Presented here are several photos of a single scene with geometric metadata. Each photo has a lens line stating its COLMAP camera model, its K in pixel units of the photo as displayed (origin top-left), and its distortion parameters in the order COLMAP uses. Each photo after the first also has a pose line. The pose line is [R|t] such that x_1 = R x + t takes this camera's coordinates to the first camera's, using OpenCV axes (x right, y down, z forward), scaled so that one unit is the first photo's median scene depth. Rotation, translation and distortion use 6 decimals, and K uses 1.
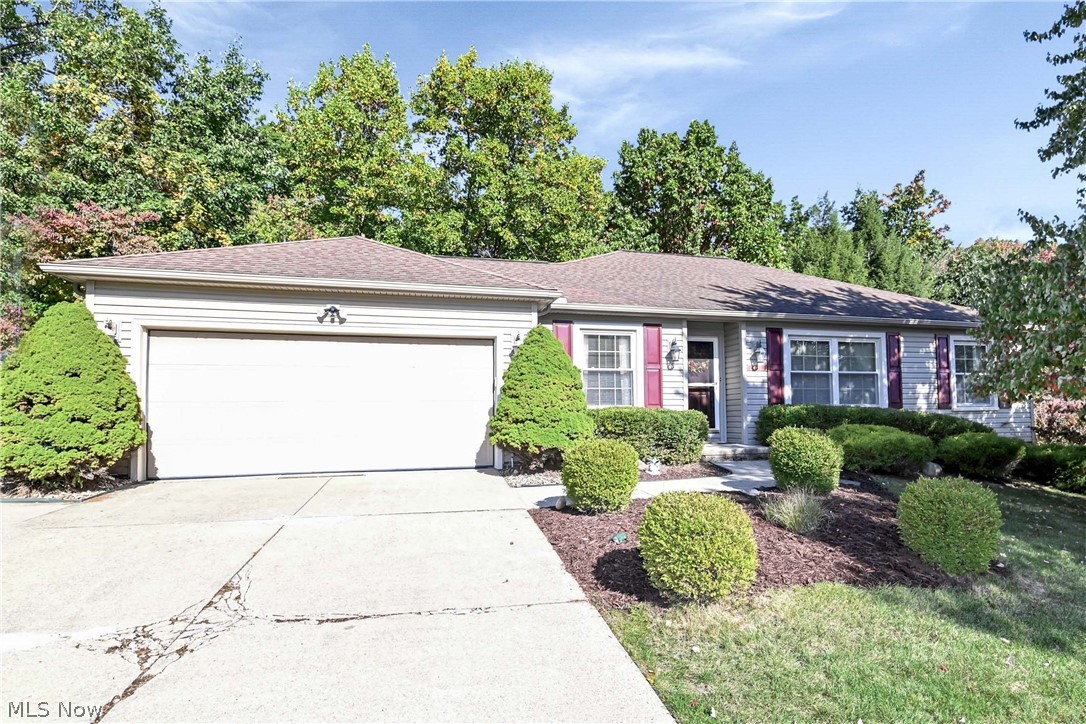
lens RADIAL K [[567.3, 0, 542.7], [0, 567.3, 385.7], [0, 0, 1]] dist [-0.033415, 0.000734]
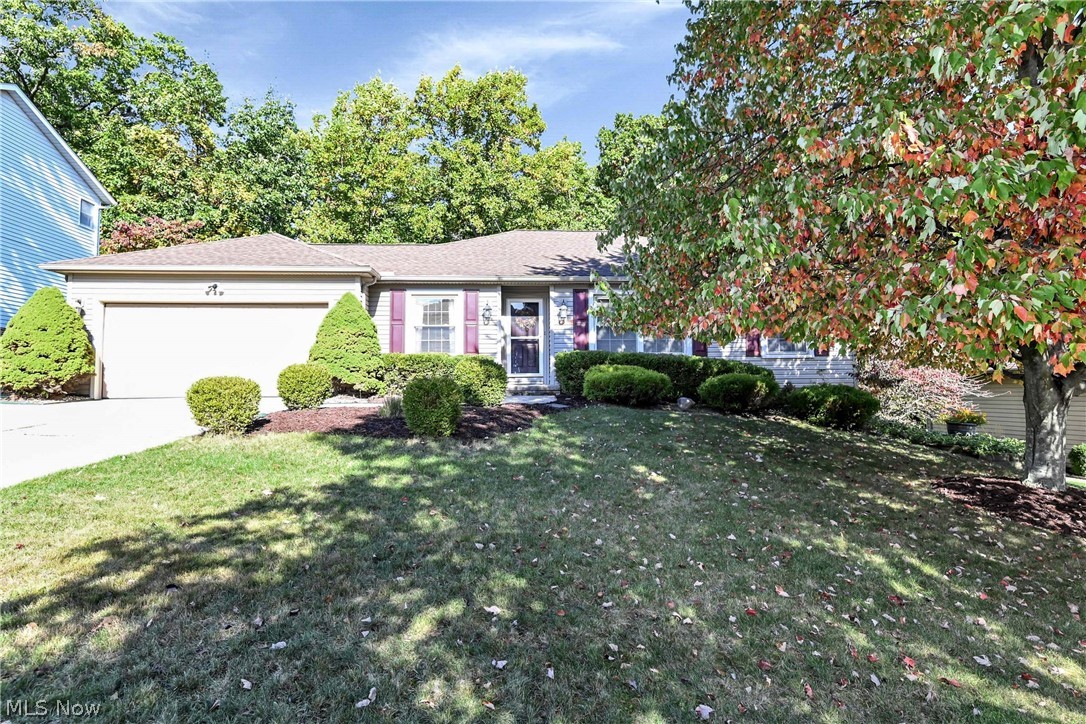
lens RADIAL K [[556.6, 0, 543.0], [0, 556.6, 362.0], [0, 0, 1]] dist [-0.015787, -0.000837]
pose [[0.975955, -0.008444, -0.217810, 0.596475], [0.007731, 0.999962, -0.004126, 0.058349], [0.217836, 0.002342, 0.975983, -0.173534]]
